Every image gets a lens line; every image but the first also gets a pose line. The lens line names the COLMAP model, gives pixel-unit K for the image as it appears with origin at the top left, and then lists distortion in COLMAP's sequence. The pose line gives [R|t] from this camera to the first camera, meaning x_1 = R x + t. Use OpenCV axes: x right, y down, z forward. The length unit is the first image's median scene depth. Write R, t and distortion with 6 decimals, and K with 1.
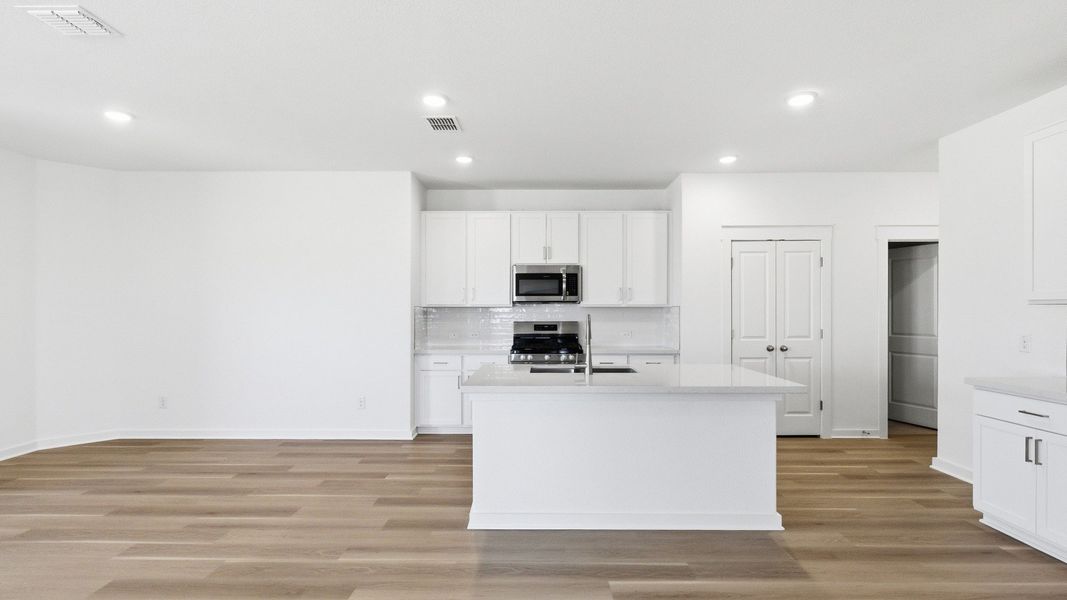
lens RADIAL K [[483.8, 0, 532.1], [0, 483.8, 321.4], [0, 0, 1]] dist [-0.000752, -0.000049]
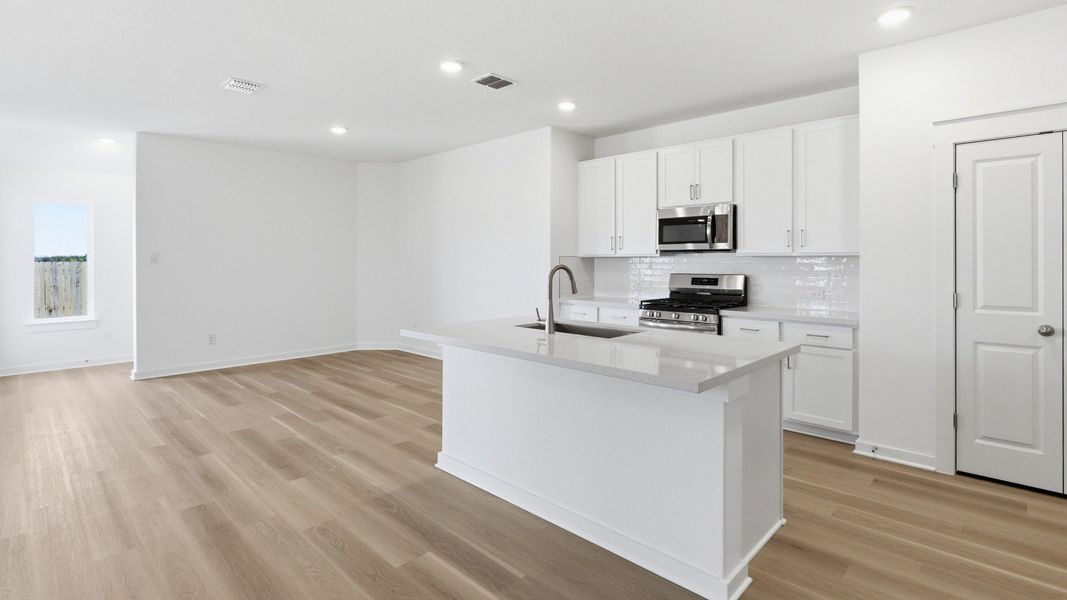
lens RADIAL K [[491.6, 0, 537.1], [0, 491.6, 269.7], [0, 0, 1]] dist [-0.001740, -0.000410]
pose [[0.737266, 0.013090, -0.675476, 0.411869], [-0.016857, 0.999857, 0.000977, -0.003451], [0.675393, 0.010666, 0.737381, 0.192260]]
